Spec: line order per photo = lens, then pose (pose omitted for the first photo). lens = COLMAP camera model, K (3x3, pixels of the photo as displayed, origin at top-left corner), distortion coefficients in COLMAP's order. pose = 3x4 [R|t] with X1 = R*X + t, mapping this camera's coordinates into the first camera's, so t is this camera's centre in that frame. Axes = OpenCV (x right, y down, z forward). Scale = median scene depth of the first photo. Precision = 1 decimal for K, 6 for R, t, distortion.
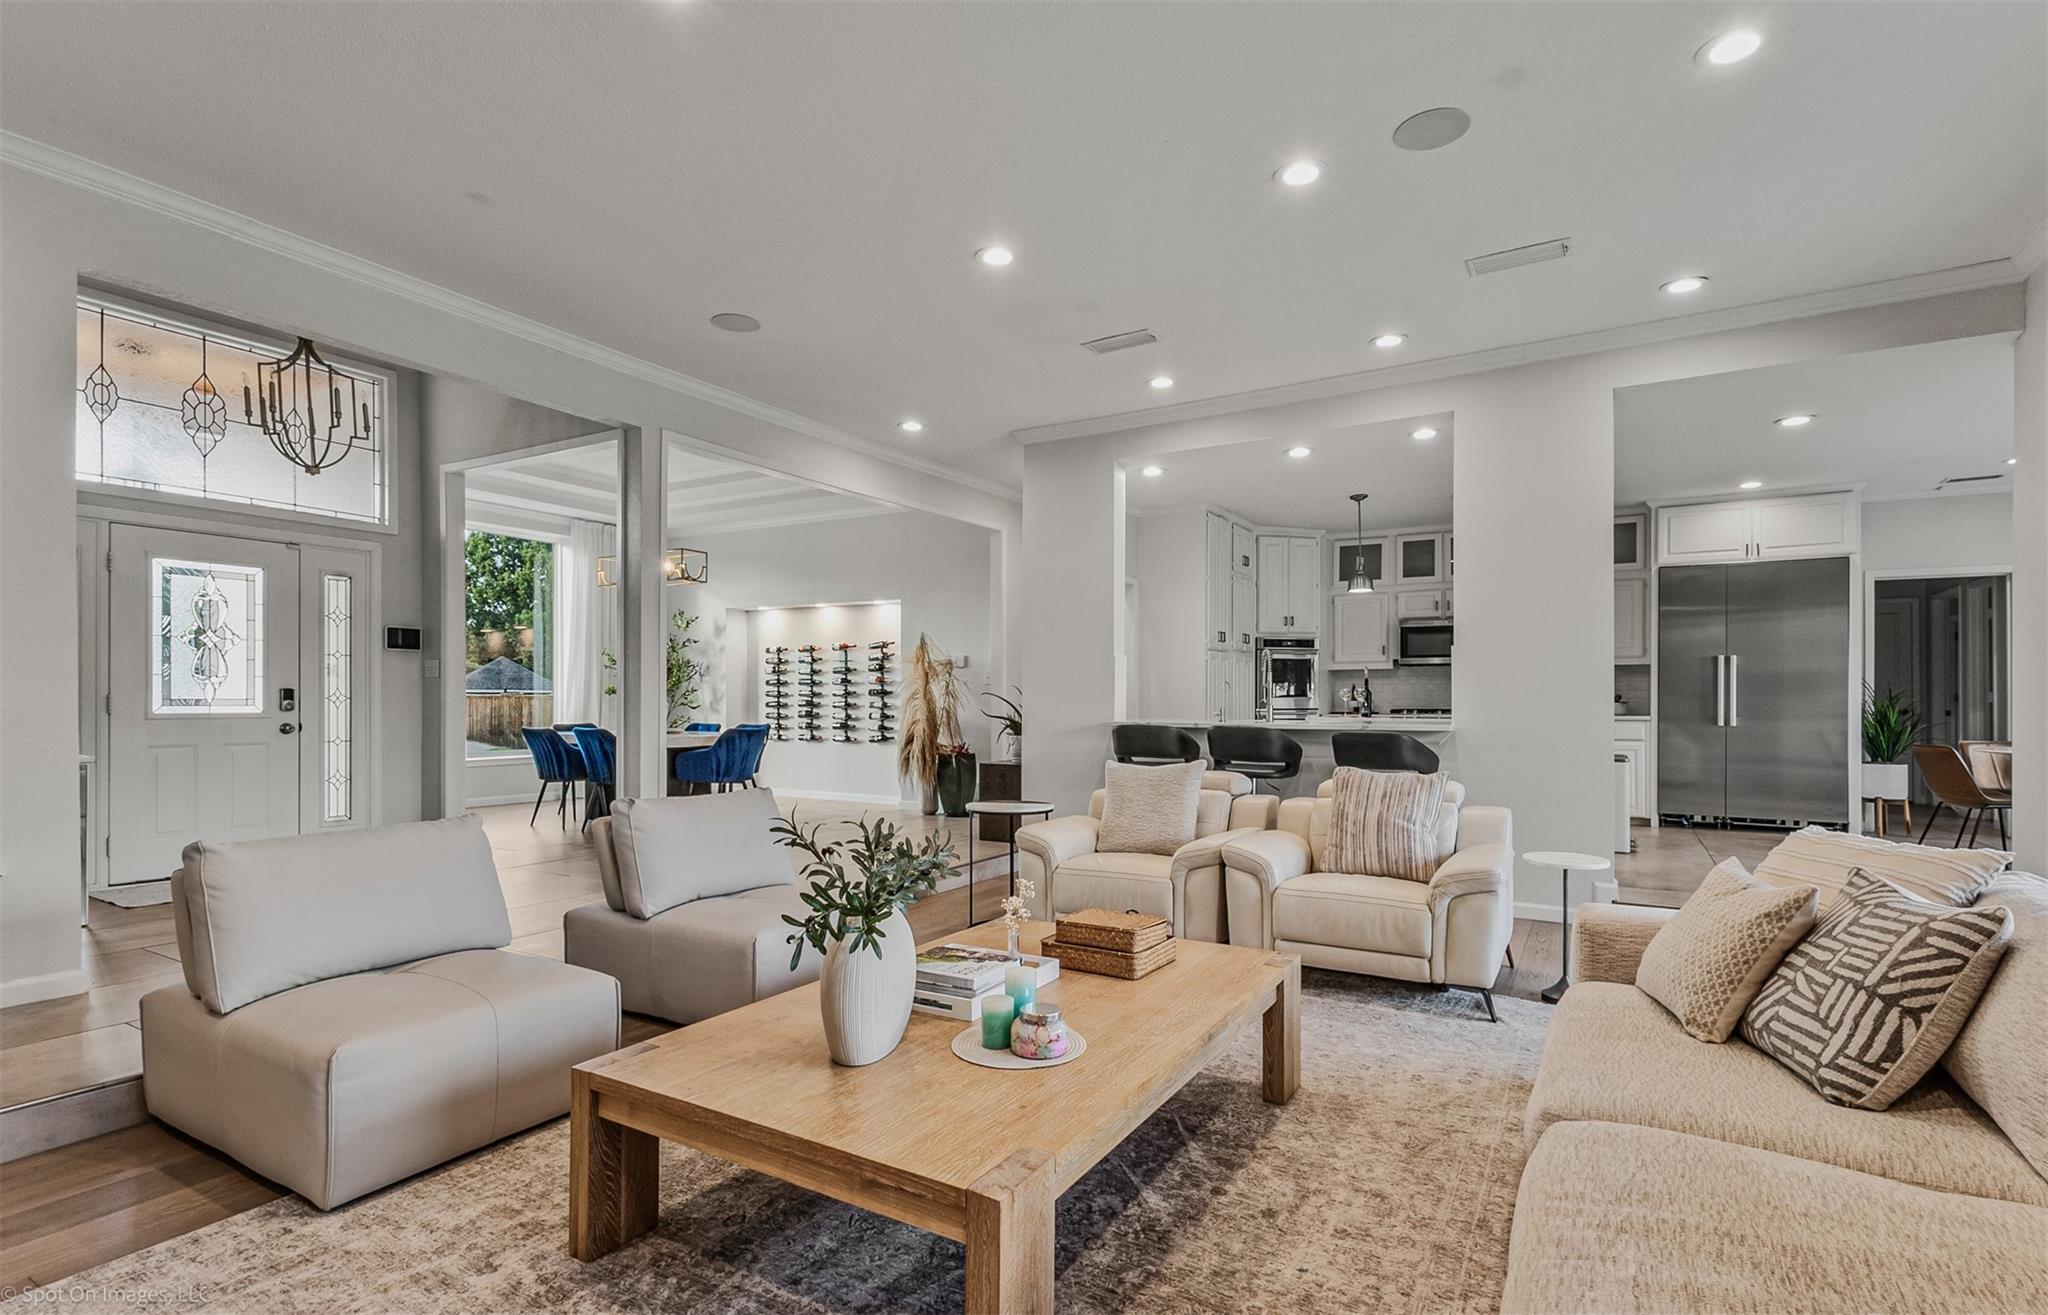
lens RADIAL K [[987.1, 0, 1011.7], [0, 987.1, 705.0], [0, 0, 1]] dist [0.001475, 0.000142]
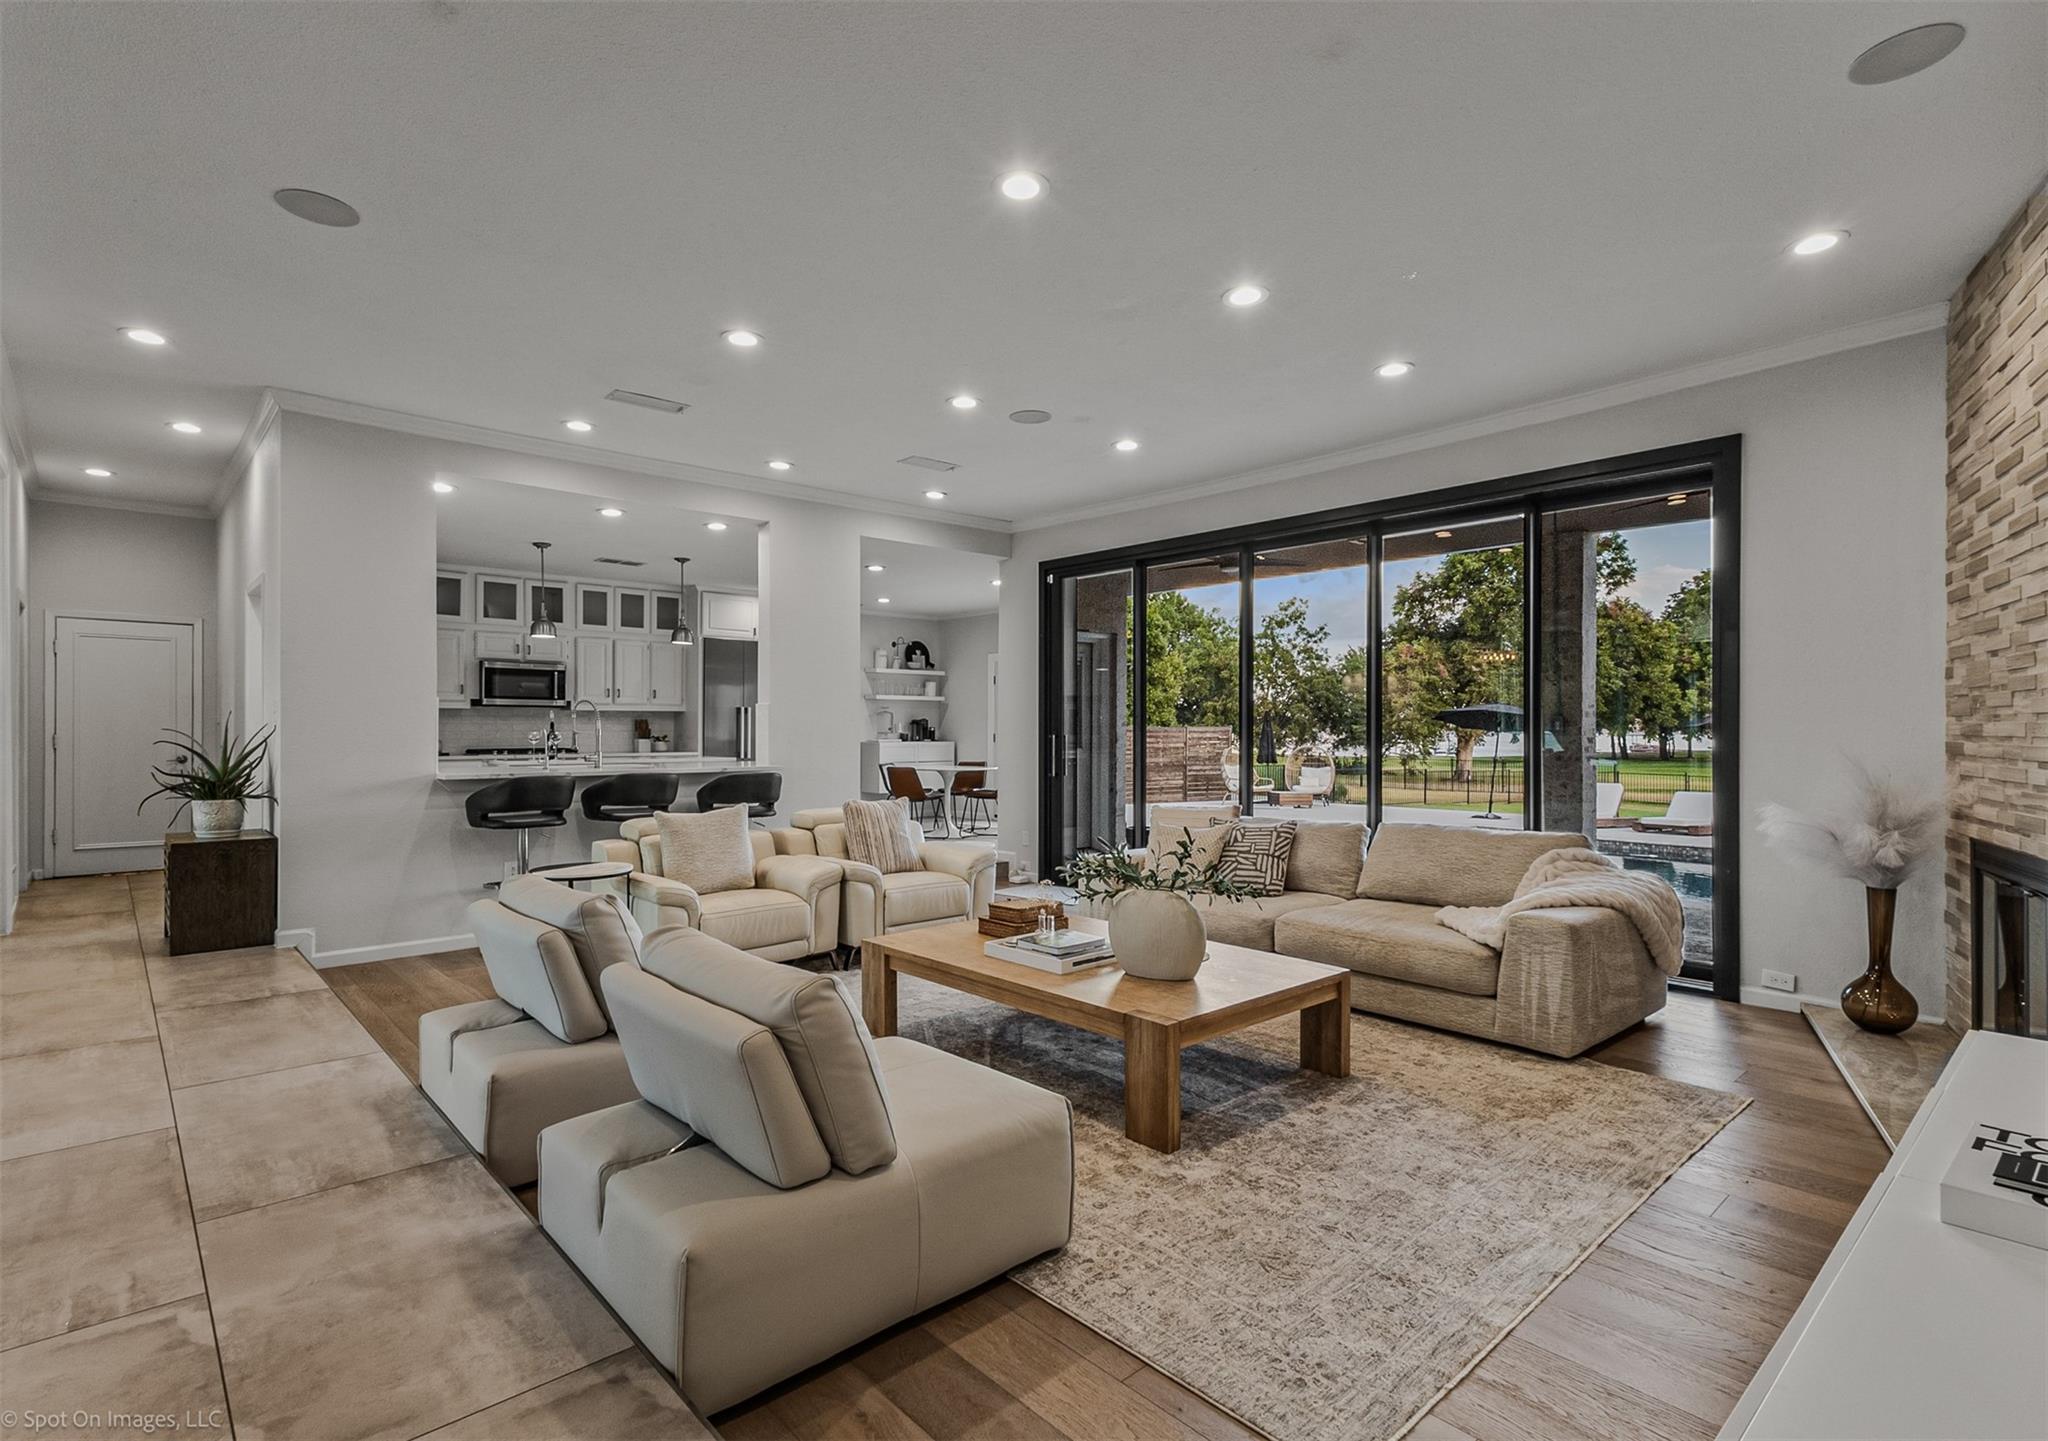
lens RADIAL K [[1015.8, 0, 1050.2], [0, 1015.8, 727.2], [0, 0, 1]] dist [0.001796, 0.000435]
pose [[0.267143, 0.004081, 0.963648, -0.511696], [-0.000760, 0.999992, -0.004024, -0.016816], [-0.963657, 0.000343, 0.267144, 0.204340]]
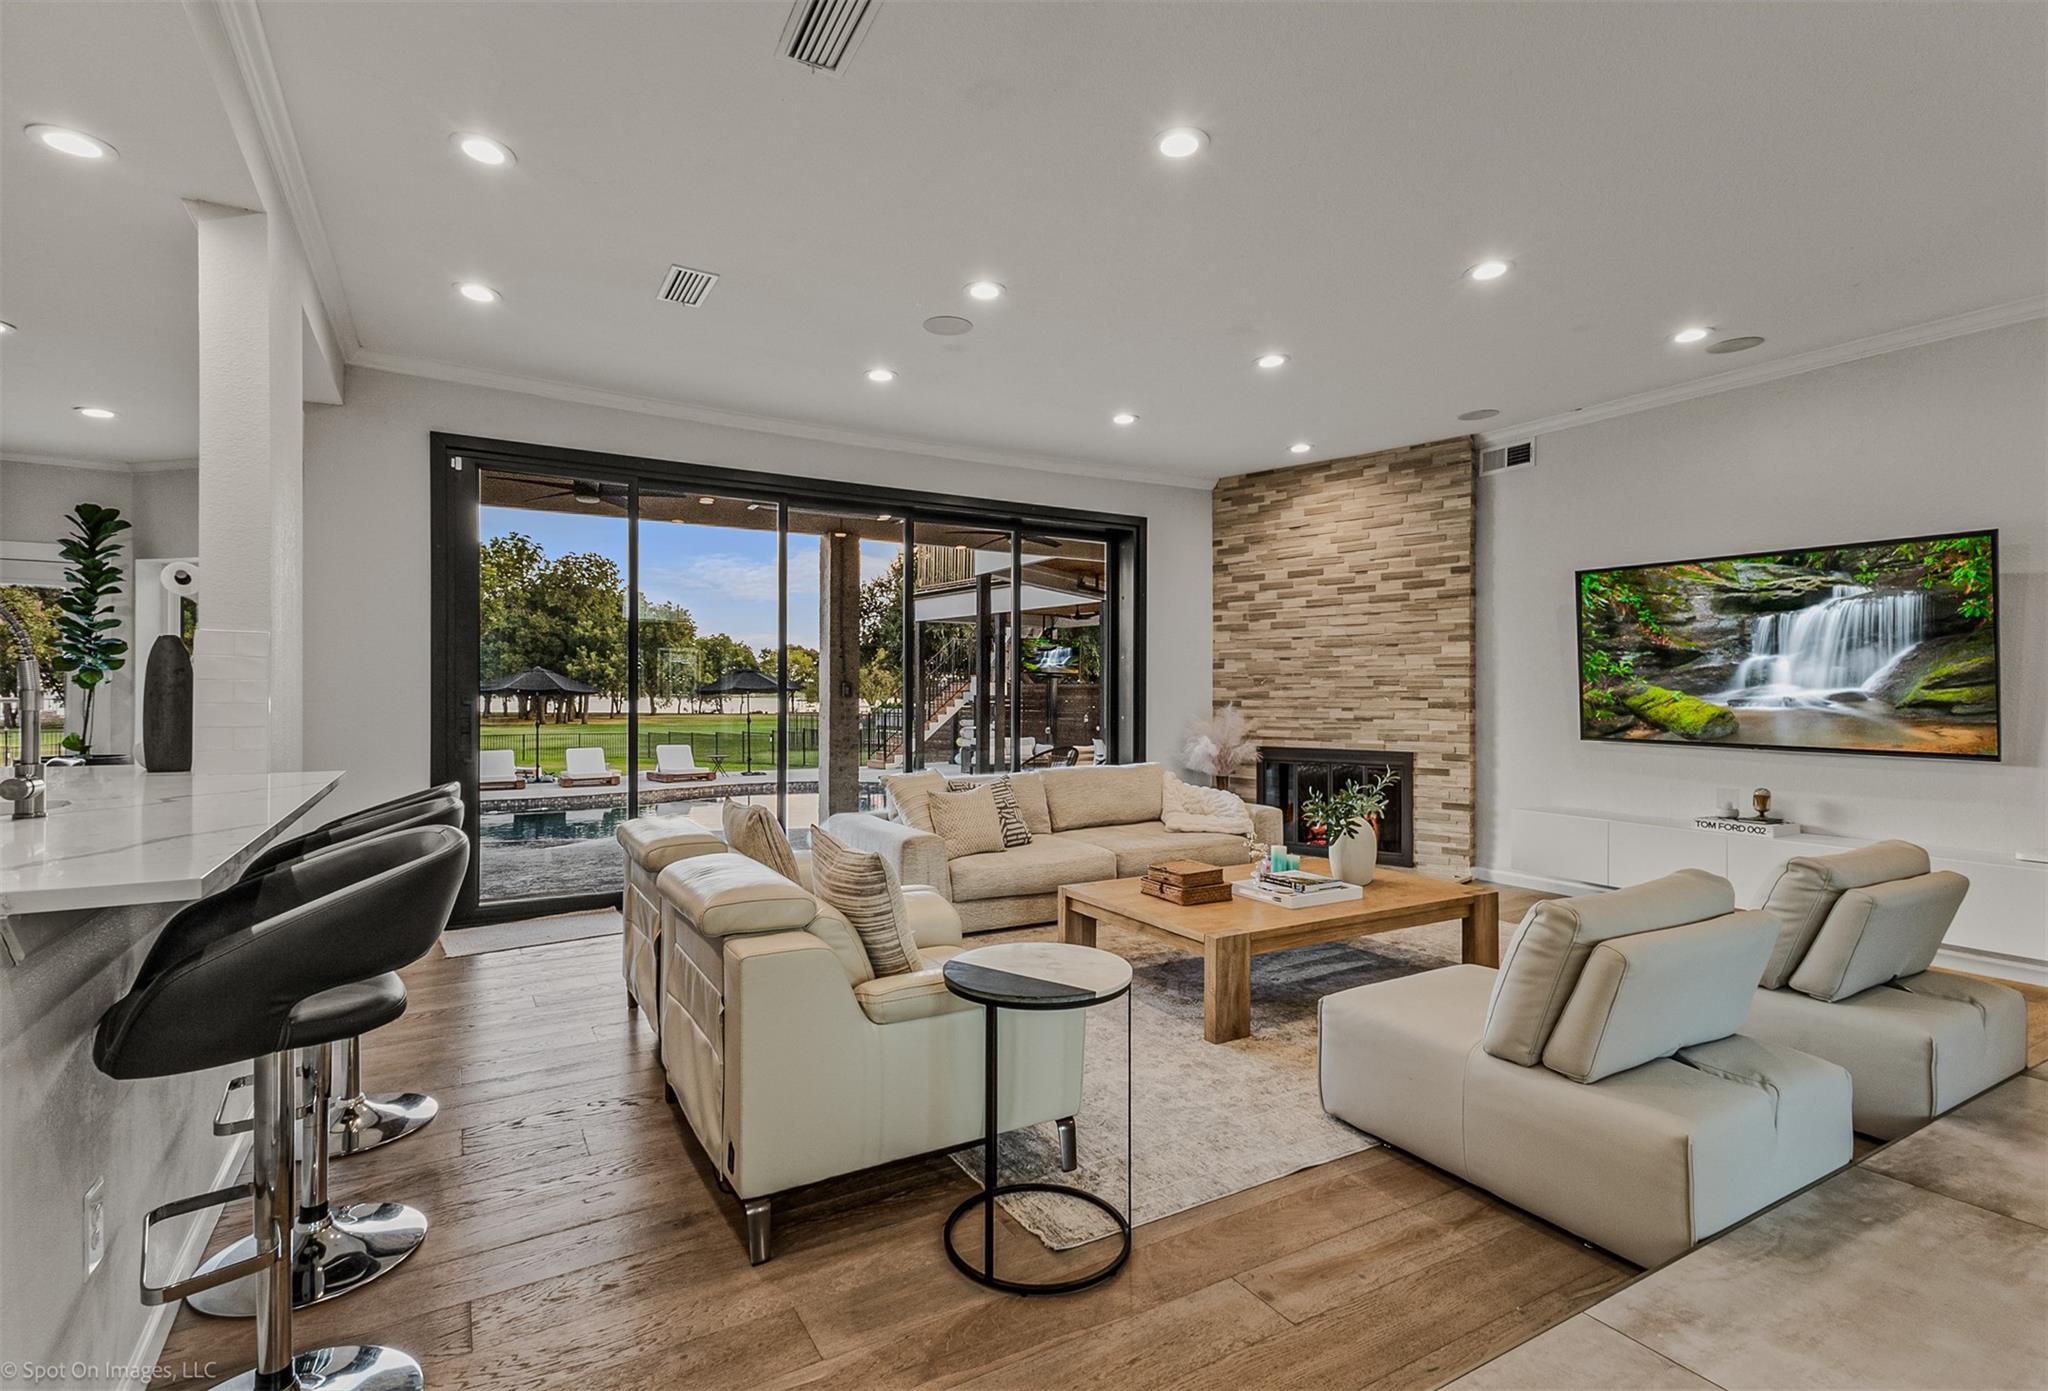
lens RADIAL K [[955.3, 0, 958.6], [0, 955.3, 694.3], [0, 0, 1]] dist [0.000331, 0.000038]
pose [[-0.869373, -0.004144, 0.494138, -0.109498], [-0.005525, 0.999984, -0.001333, -0.019682], [-0.494125, -0.003889, -0.869382, 0.883361]]
